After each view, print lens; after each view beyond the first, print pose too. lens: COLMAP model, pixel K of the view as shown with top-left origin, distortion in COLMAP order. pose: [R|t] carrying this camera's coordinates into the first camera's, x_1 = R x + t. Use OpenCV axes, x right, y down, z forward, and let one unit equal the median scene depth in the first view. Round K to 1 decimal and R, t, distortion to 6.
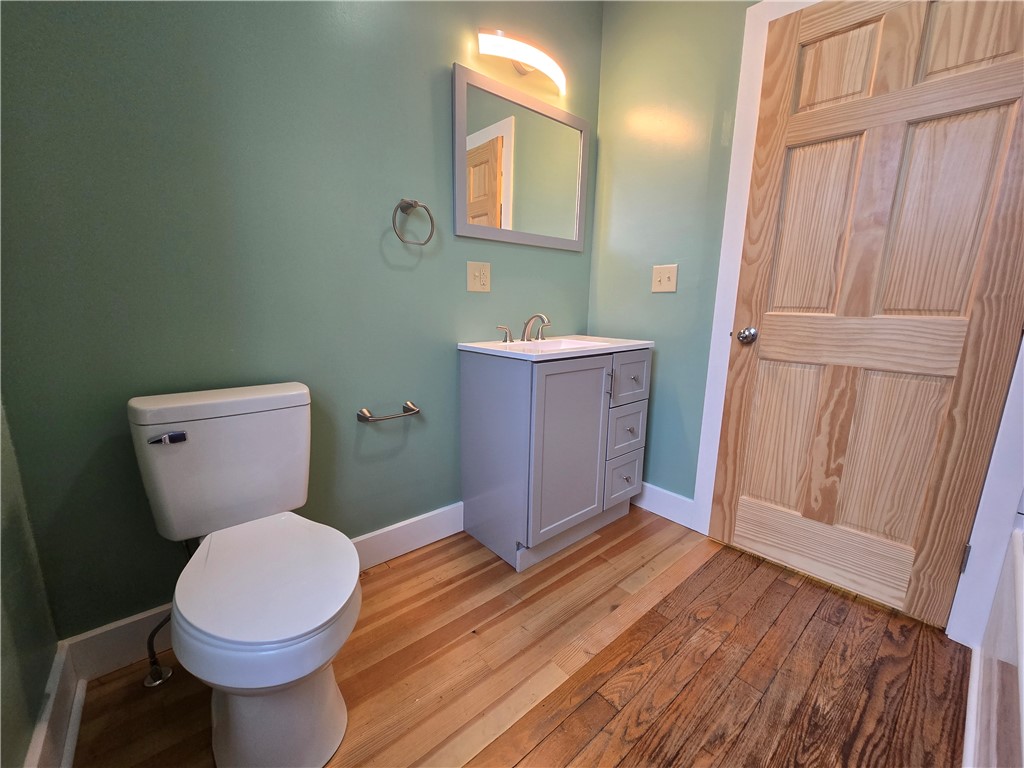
lens RADIAL K [[418.5, 0, 511.3], [0, 418.5, 384.4], [0, 0, 1]] dist [0.001713, -0.001302]
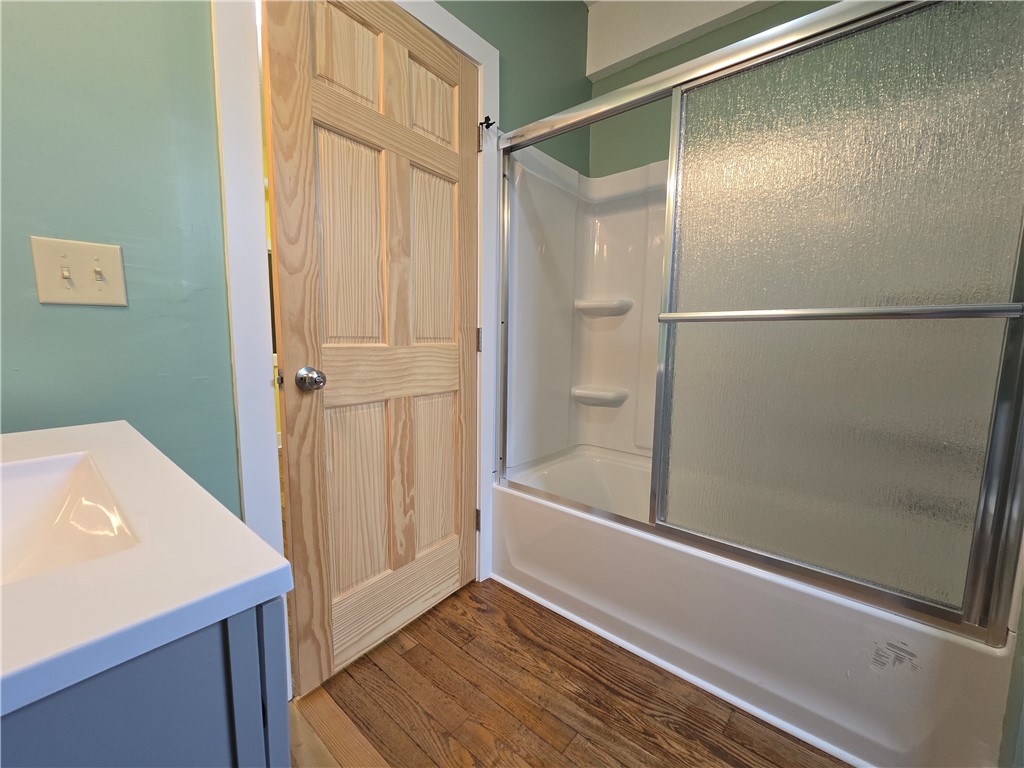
lens RADIAL K [[418.5, 0, 513.1], [0, 418.5, 385.7], [0, 0, 1]] dist [0.001713, -0.001302]
pose [[-0.151738, -0.132950, 0.979439, -0.165782], [0.177132, 0.971213, 0.159275, -0.169907], [-0.972420, 0.197658, -0.123821, 0.834154]]
